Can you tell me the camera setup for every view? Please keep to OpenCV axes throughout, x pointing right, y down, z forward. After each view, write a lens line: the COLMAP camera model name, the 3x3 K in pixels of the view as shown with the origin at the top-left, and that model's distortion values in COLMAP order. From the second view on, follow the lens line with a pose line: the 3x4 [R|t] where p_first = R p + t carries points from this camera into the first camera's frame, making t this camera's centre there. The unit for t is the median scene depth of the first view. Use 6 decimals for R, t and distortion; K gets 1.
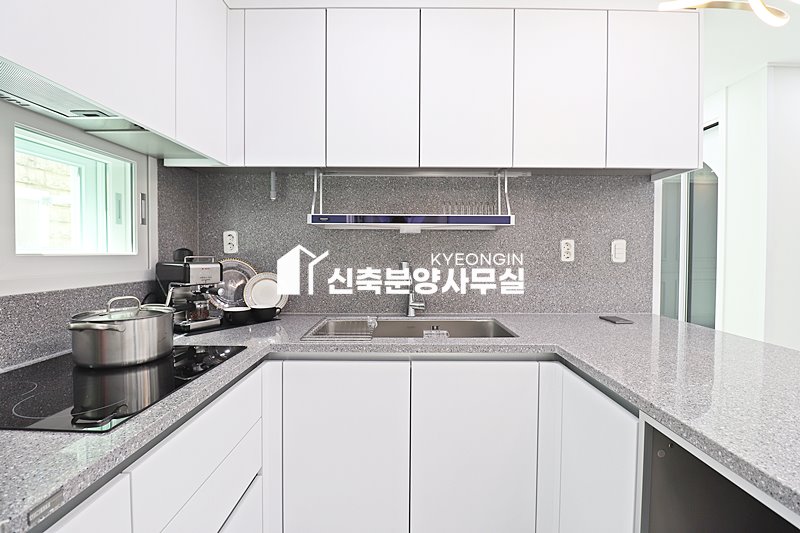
lens RADIAL K [[371.6, 0, 385.0], [0, 371.6, 260.2], [0, 0, 1]] dist [-0.002302, -0.011600]
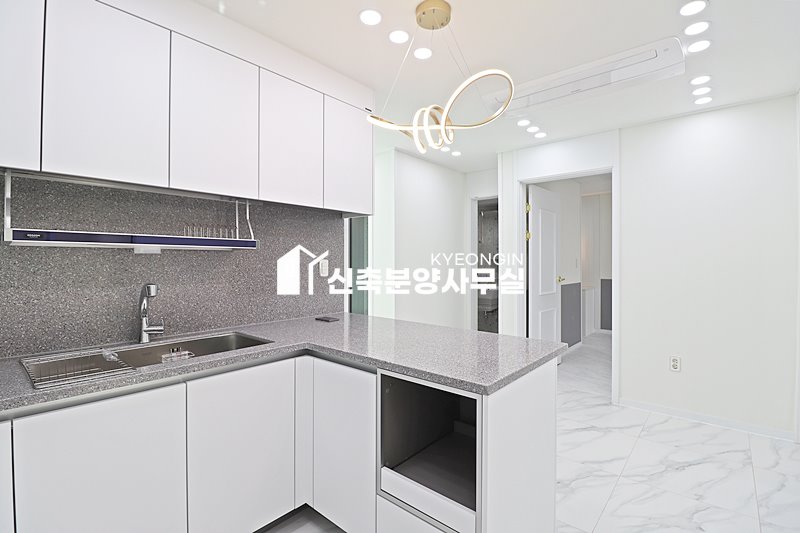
lens RADIAL K [[371.6, 0, 390.2], [0, 371.6, 261.1], [0, 0, 1]] dist [-0.002302, -0.011600]
pose [[0.668790, -0.003830, 0.743442, -0.206622], [0.024615, 0.999553, -0.016995, -0.020873], [-0.743044, 0.029666, 0.668585, -0.075461]]
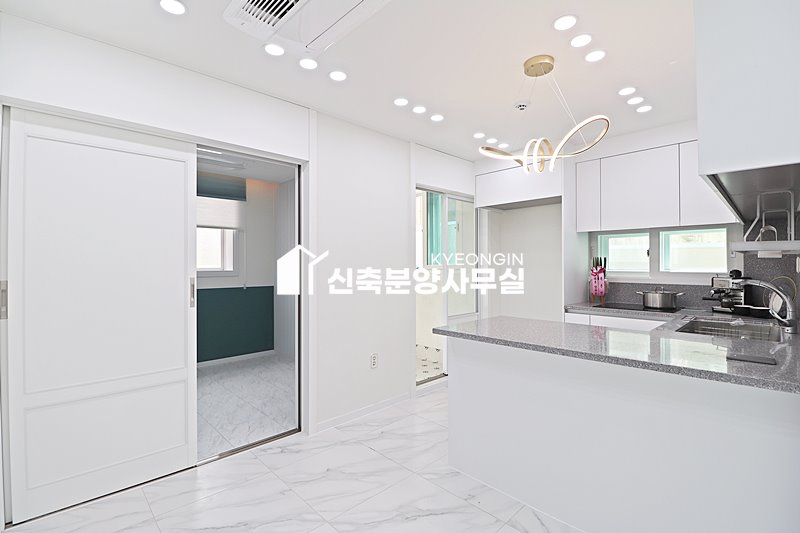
lens RADIAL K [[371.6, 0, 402.3], [0, 371.6, 266.0], [0, 0, 1]] dist [-0.002302, -0.011600]
pose [[-0.720228, -0.002338, -0.693734, 1.590593], [-0.021207, 0.999601, 0.018649, -0.039351], [0.693413, 0.028143, -0.719990, 0.954763]]
